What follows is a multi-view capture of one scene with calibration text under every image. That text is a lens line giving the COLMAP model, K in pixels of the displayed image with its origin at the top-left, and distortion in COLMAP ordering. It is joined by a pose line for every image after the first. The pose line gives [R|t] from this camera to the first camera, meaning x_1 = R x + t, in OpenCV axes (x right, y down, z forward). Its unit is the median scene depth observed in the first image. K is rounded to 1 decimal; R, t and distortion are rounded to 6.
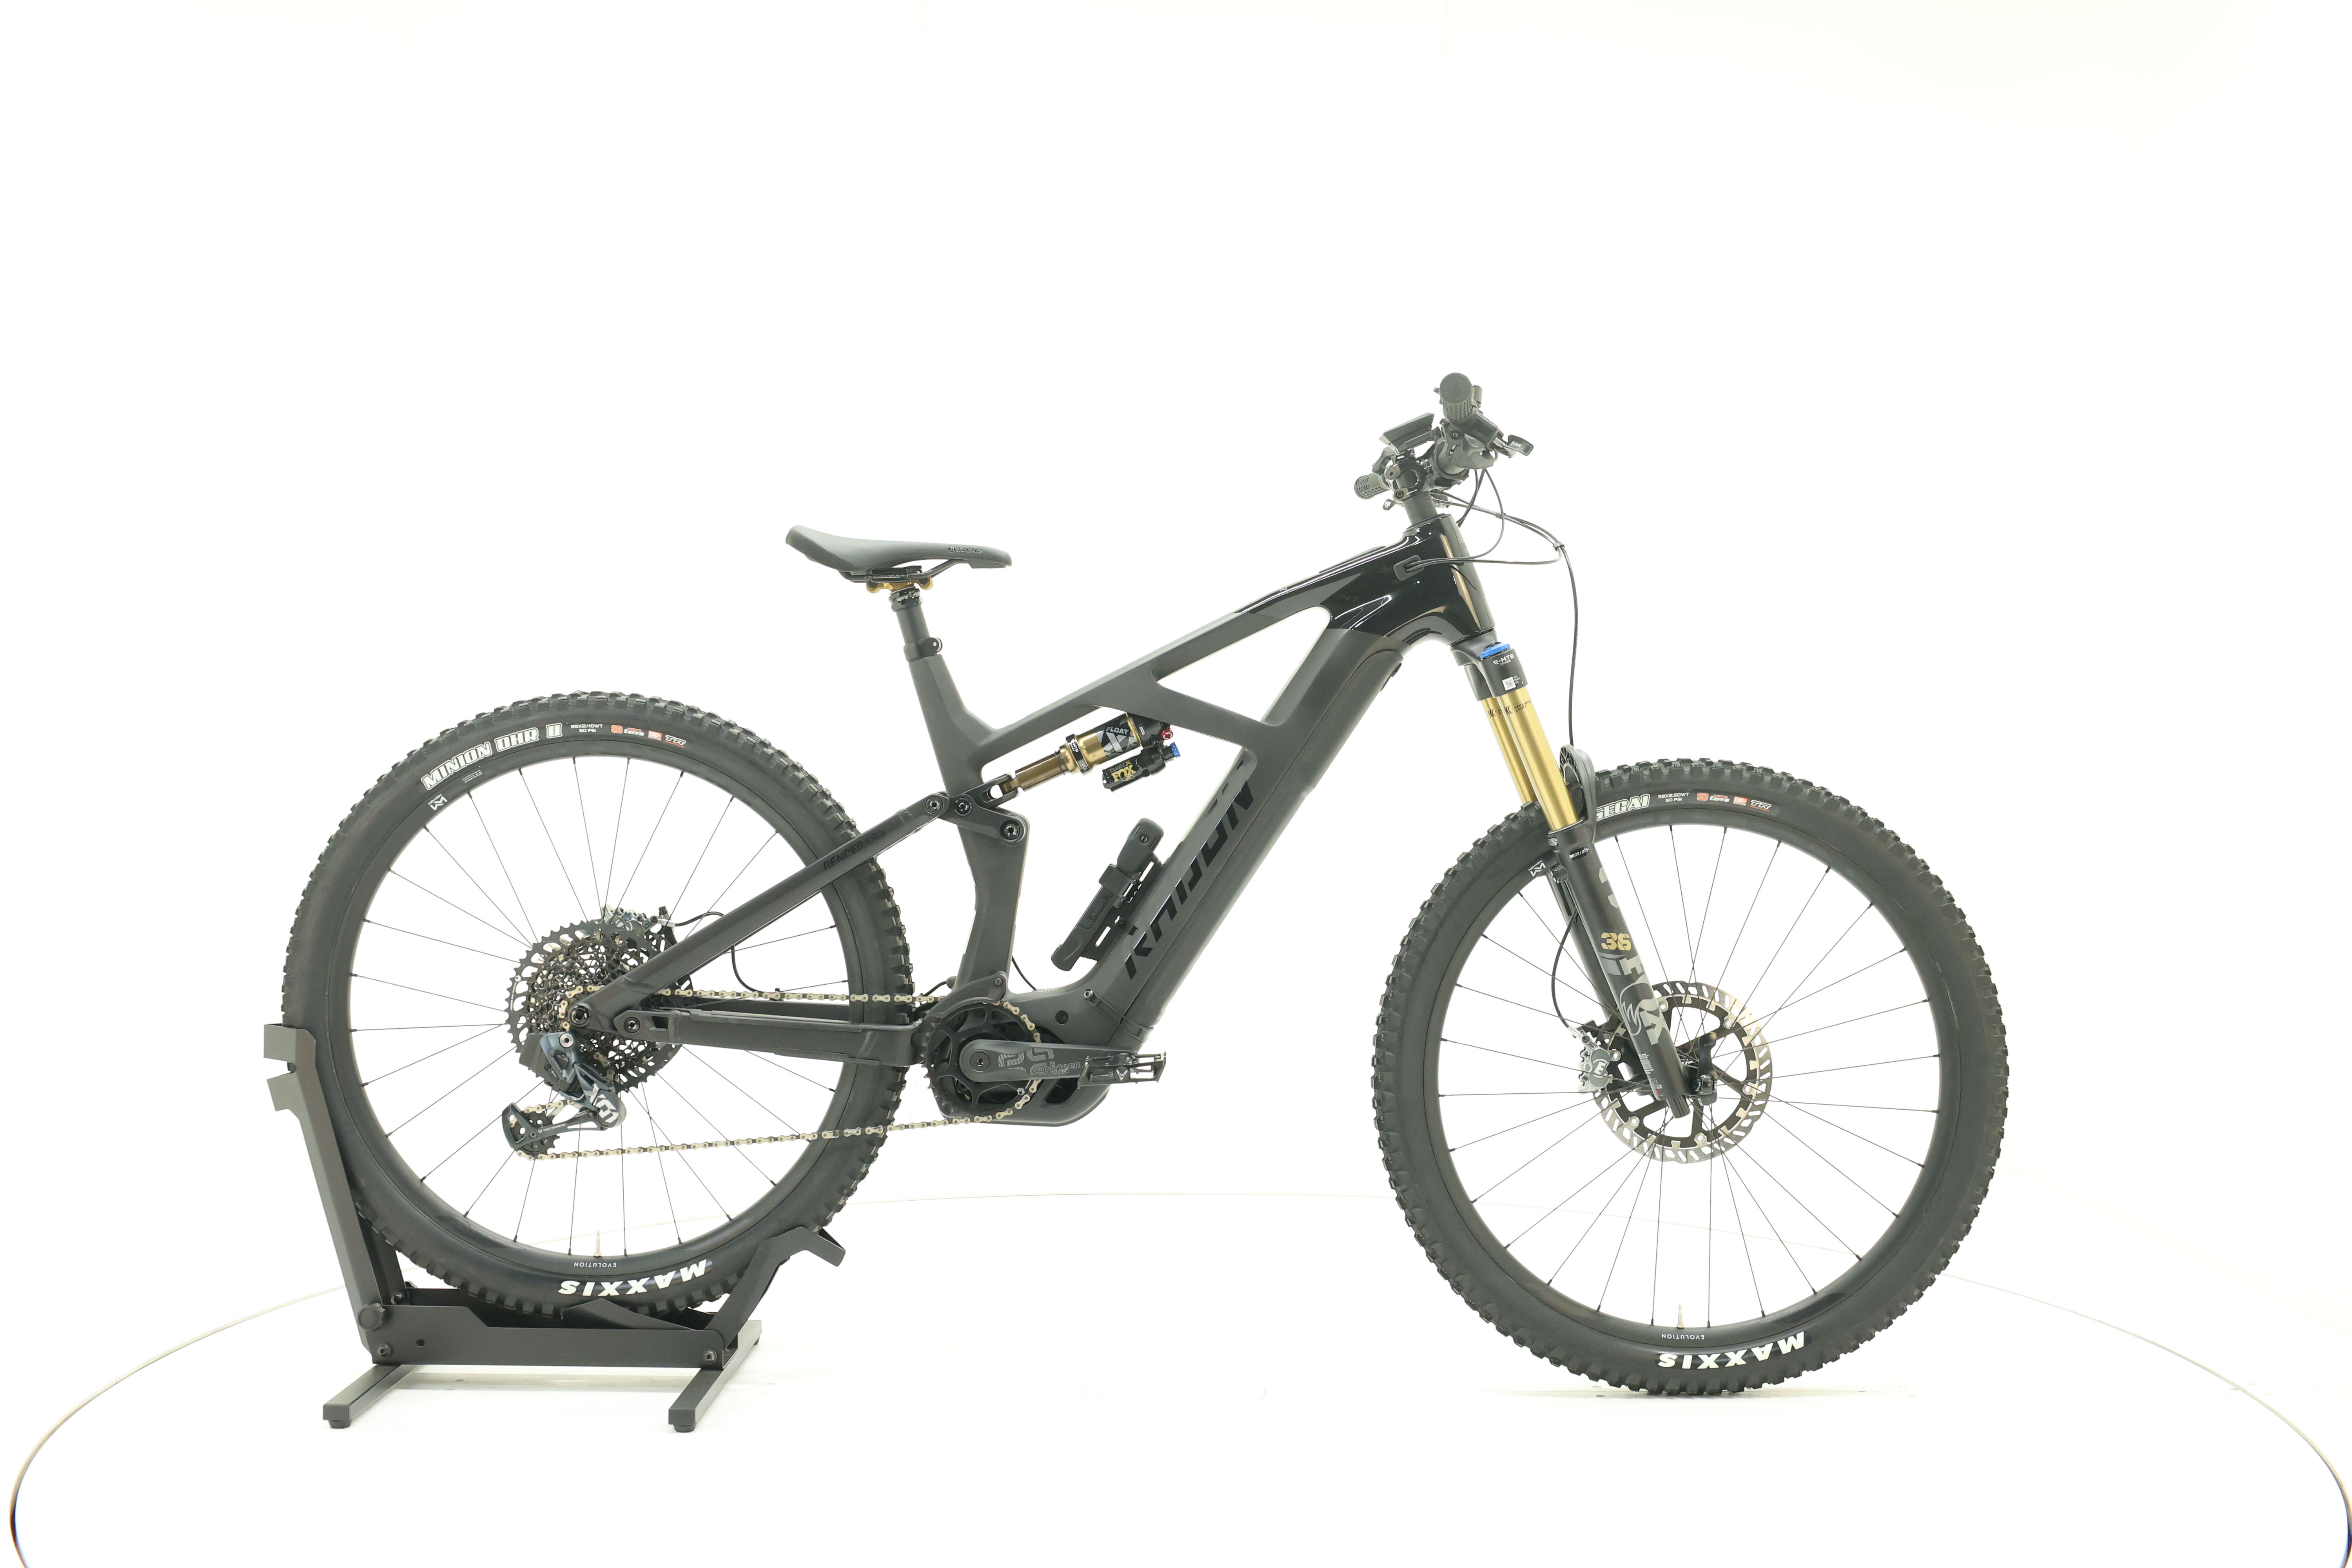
lens RADIAL K [[2534.6, 0, 1165.8], [0, 2534.6, 791.9], [0, 0, 1]] dist [-0.001615, 0.000000]
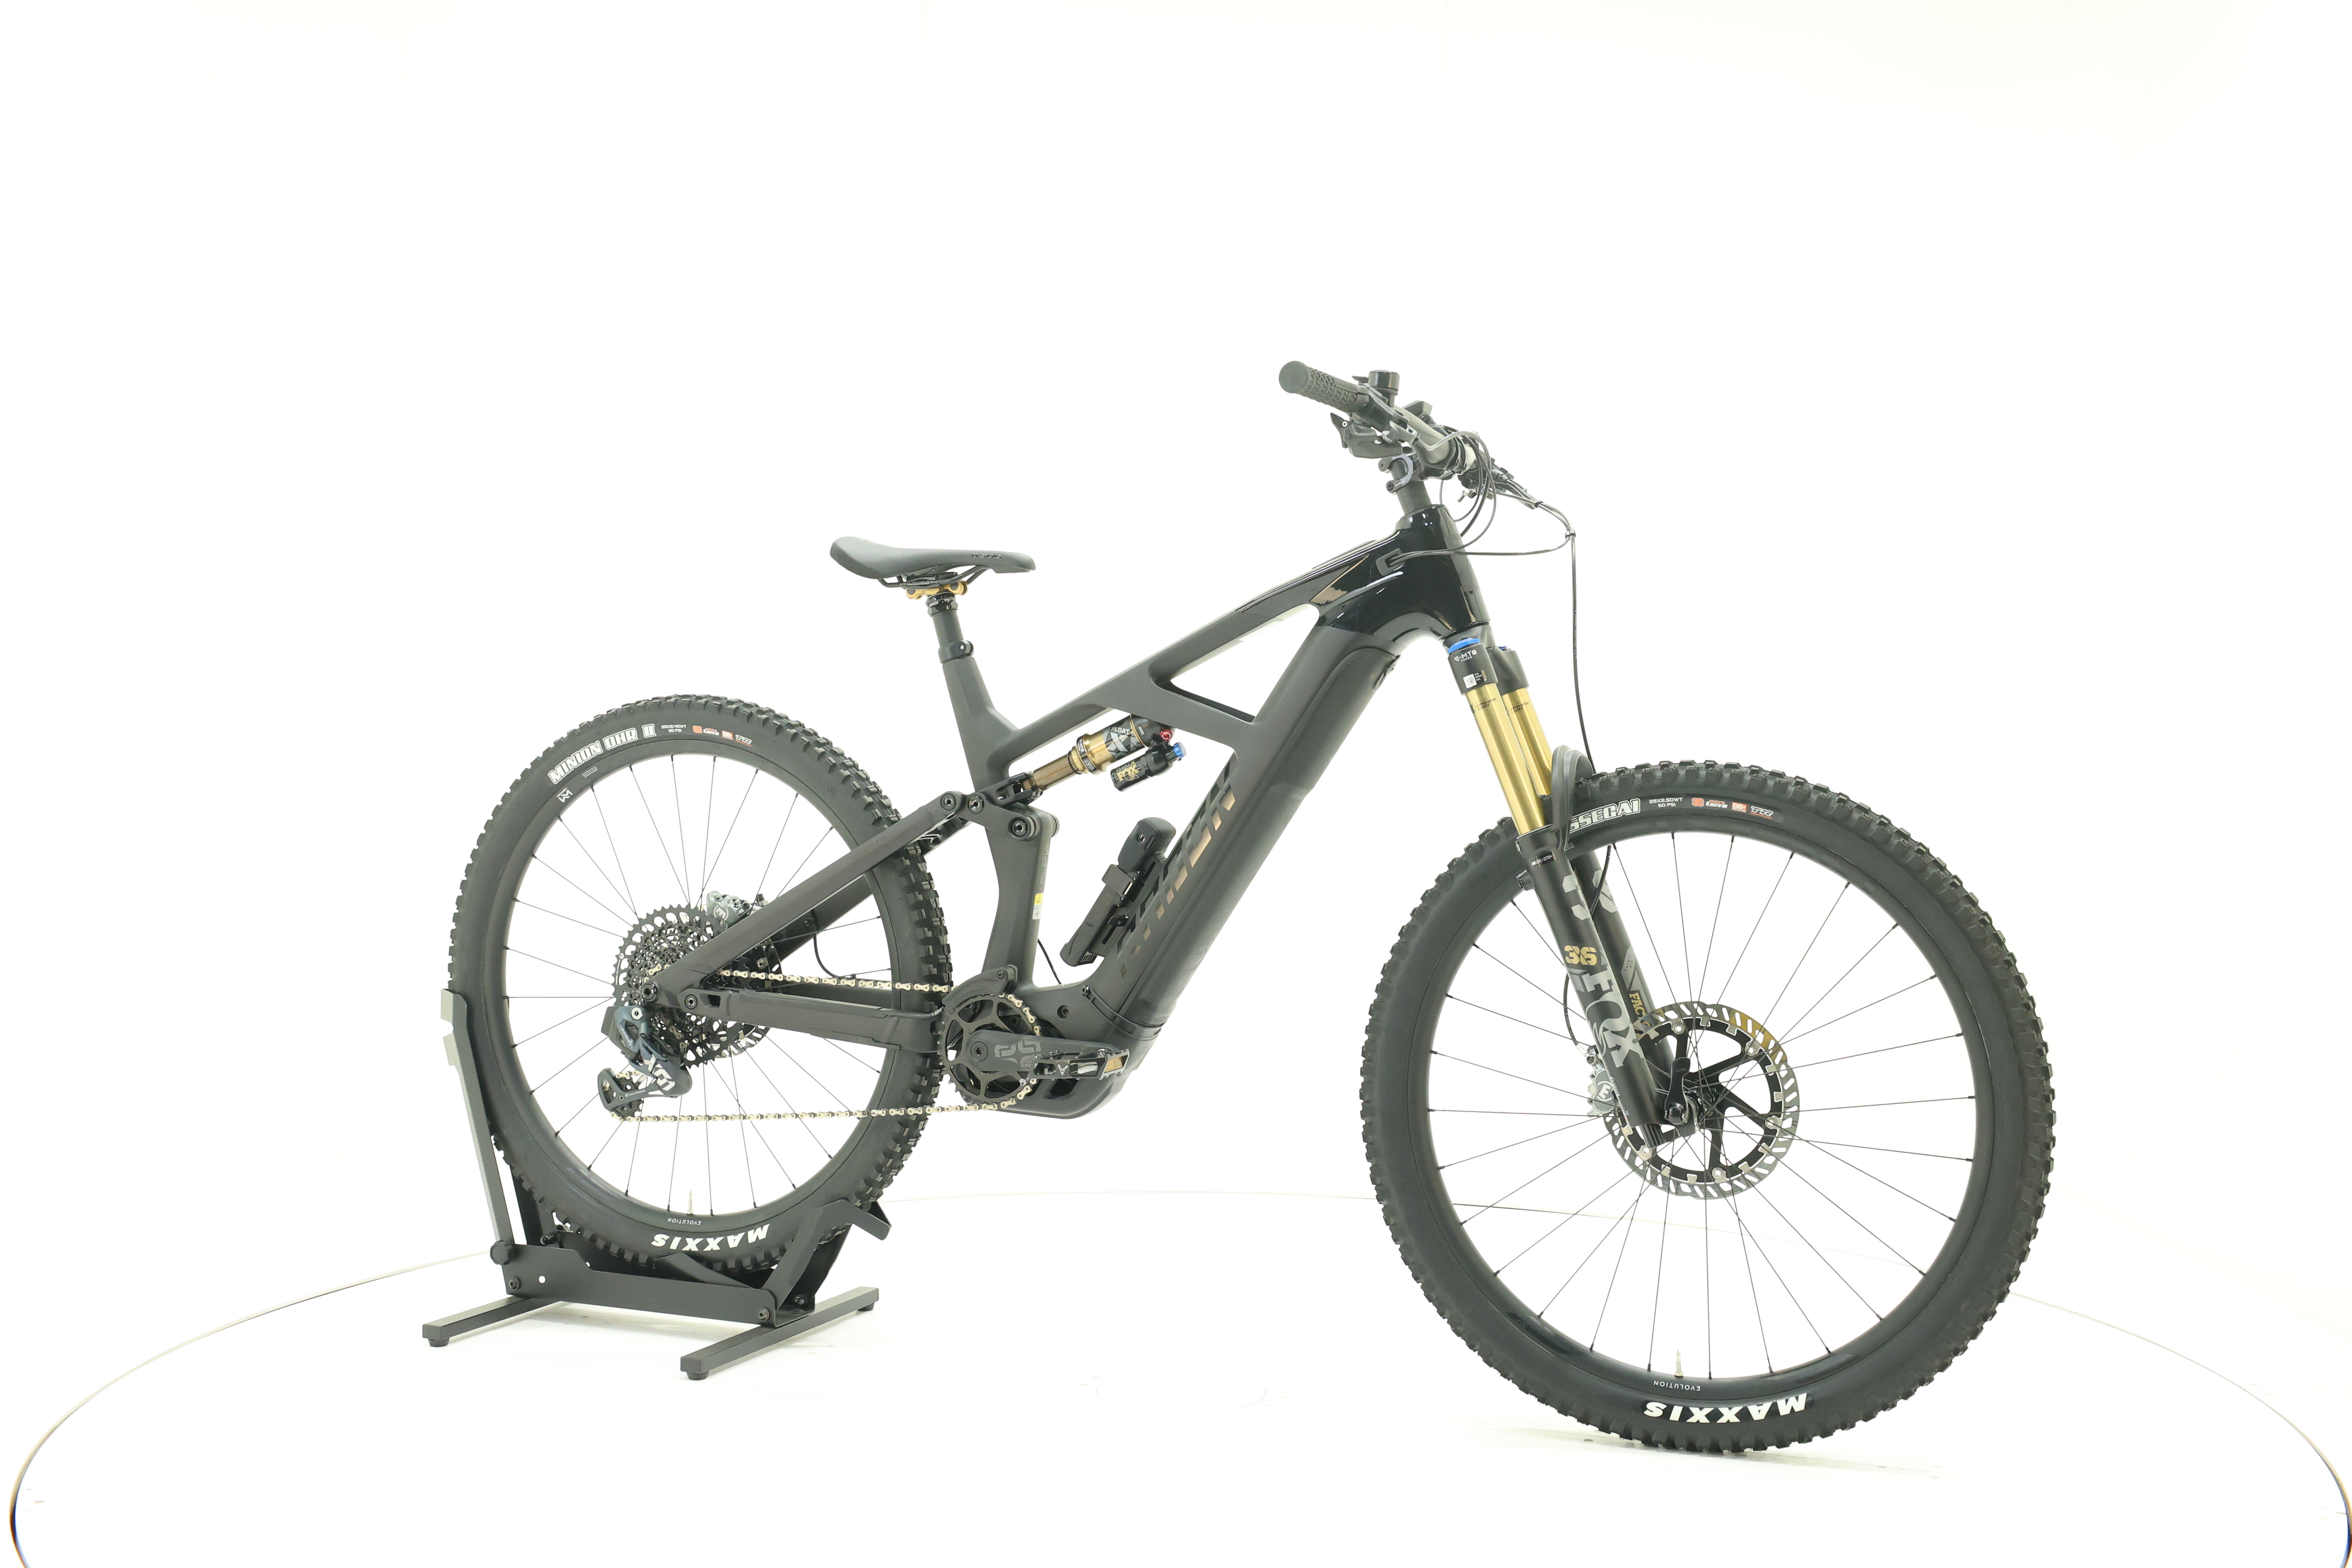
lens RADIAL K [[2534.6, 0, 1178.8], [0, 2534.6, 789.9], [0, 0, 1]] dist [-0.001615, 0.000000]
pose [[0.923371, 0.008538, -0.383815, 0.388233], [-0.009602, 0.999954, -0.000856, 0.000056], [0.383790, 0.004475, 0.923410, 0.075289]]
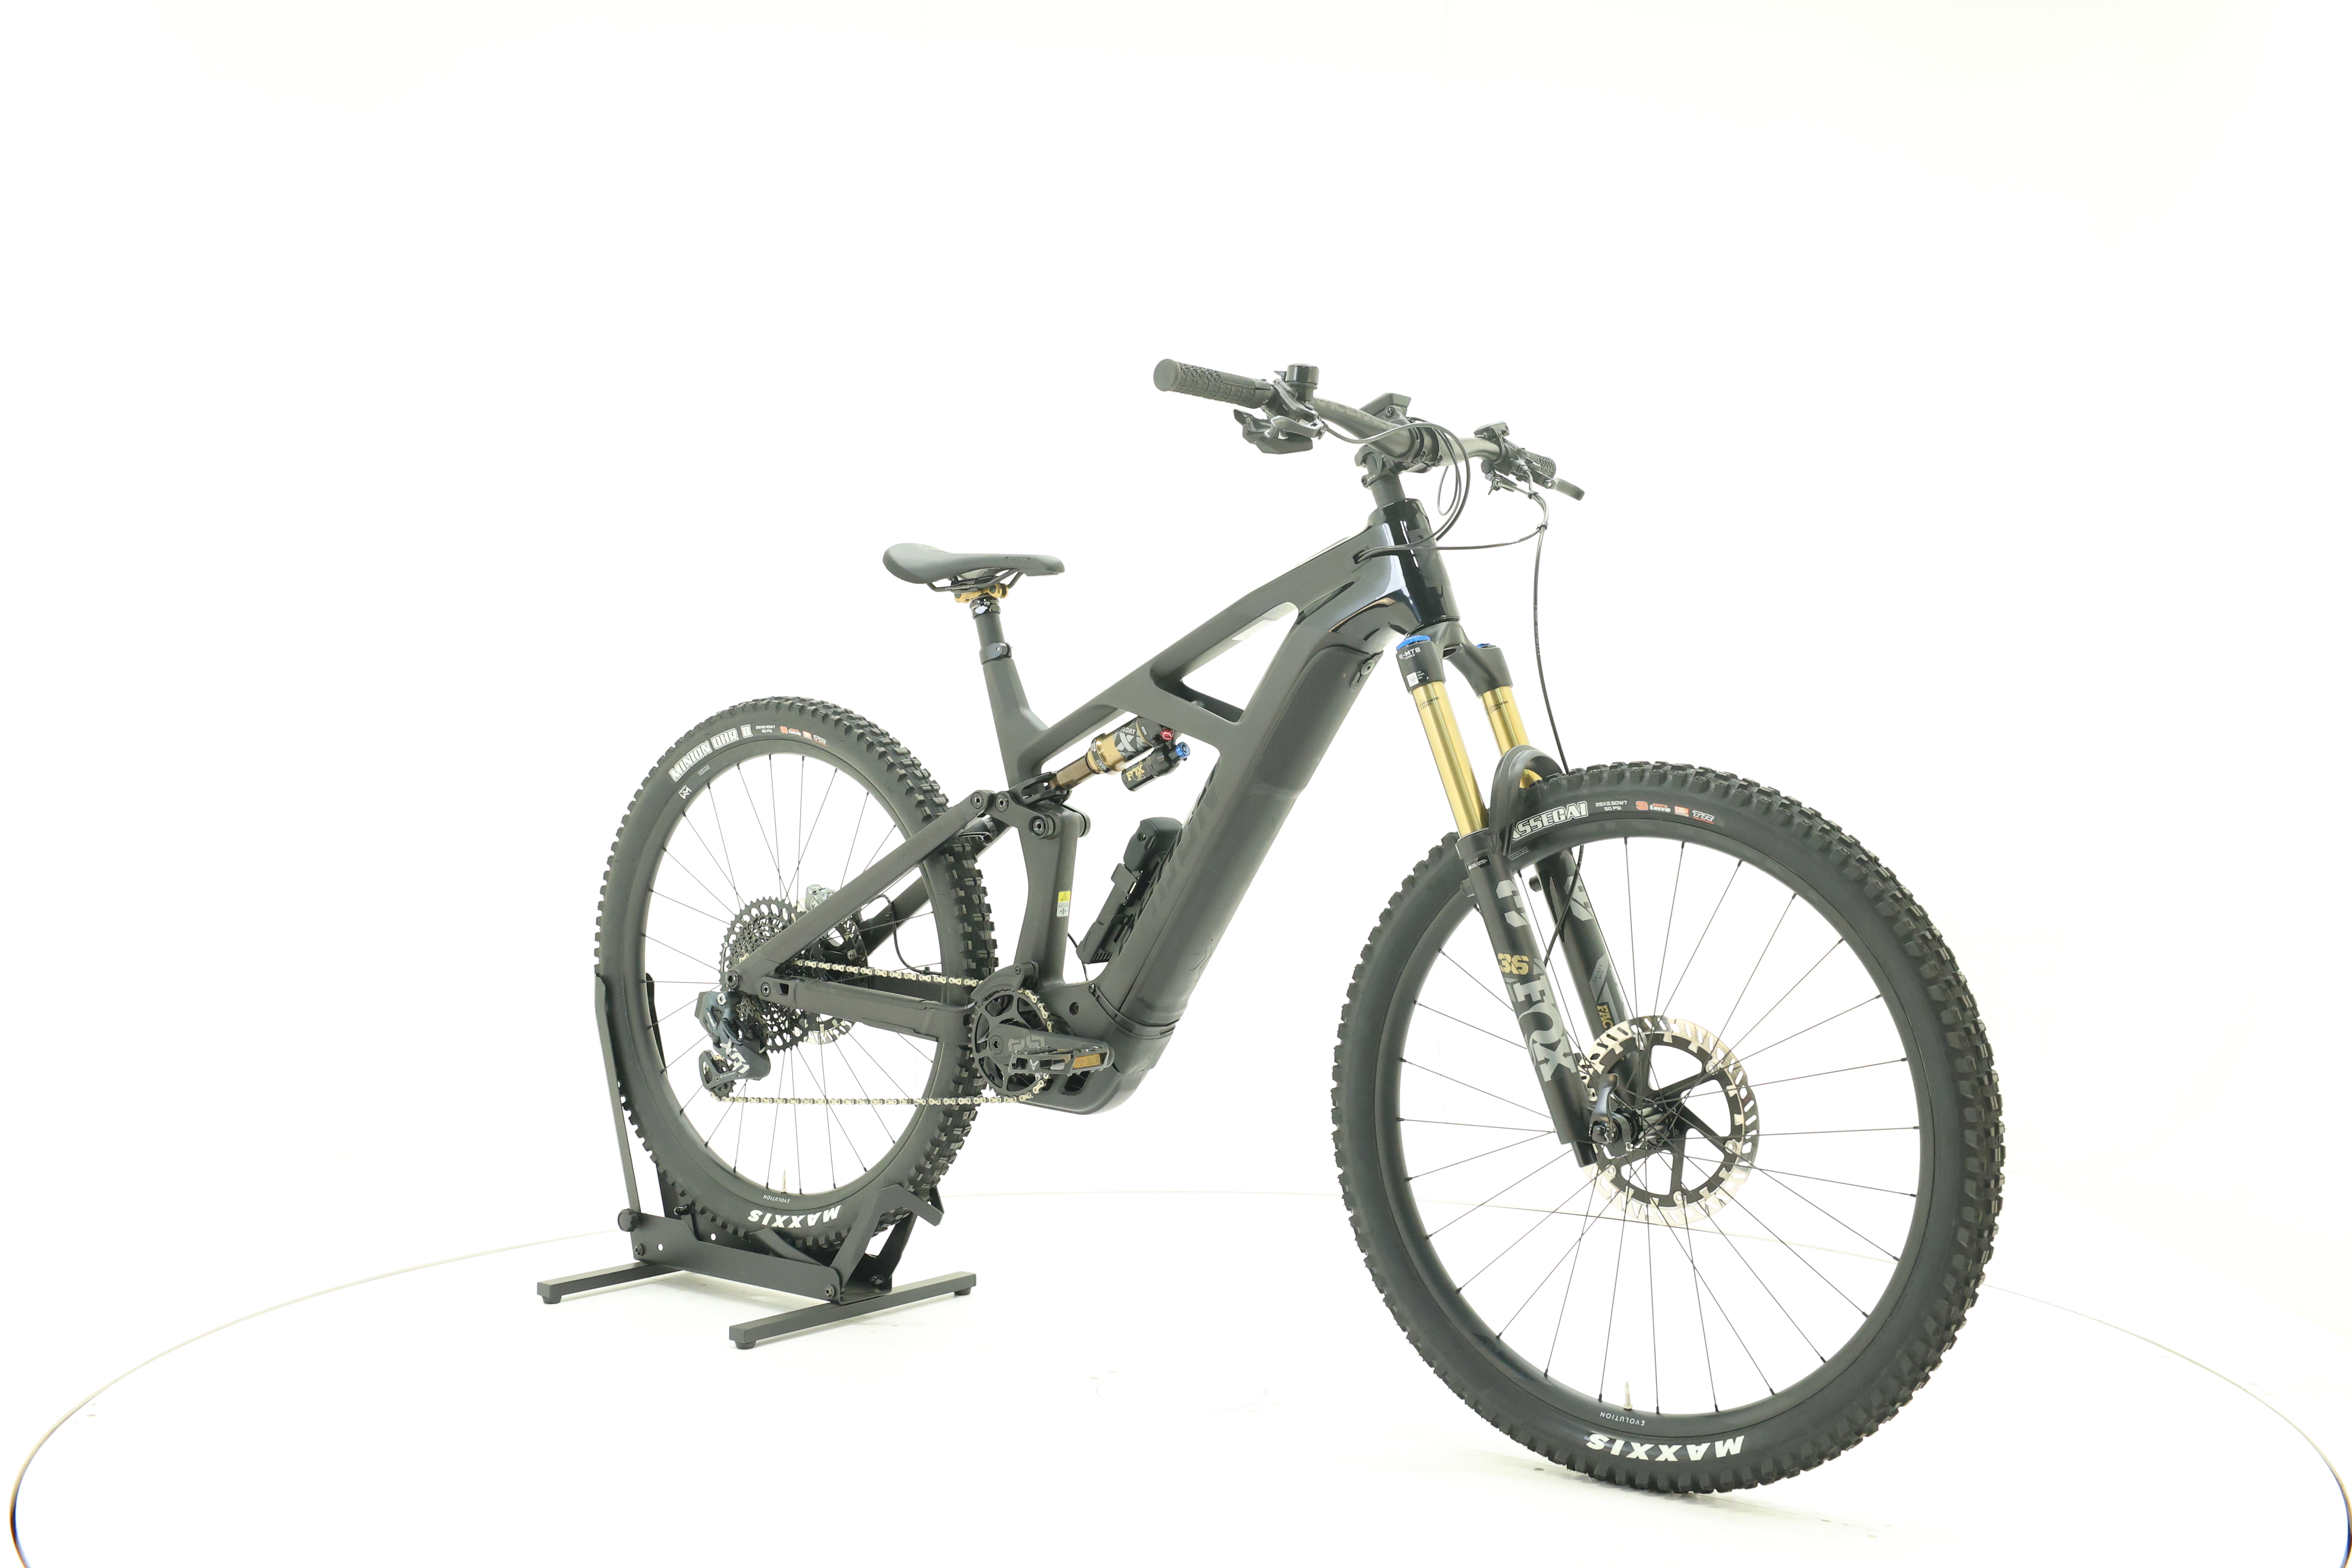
lens RADIAL K [[2534.6, 0, 1180.8], [0, 2534.6, 785.4], [0, 0, 1]] dist [-0.001615, 0.000000]
pose [[0.789399, 0.012025, -0.613763, 0.618518], [-0.015390, 0.999882, -0.000203, -0.002350], [0.613688, 0.009606, 0.789490, 0.208852]]
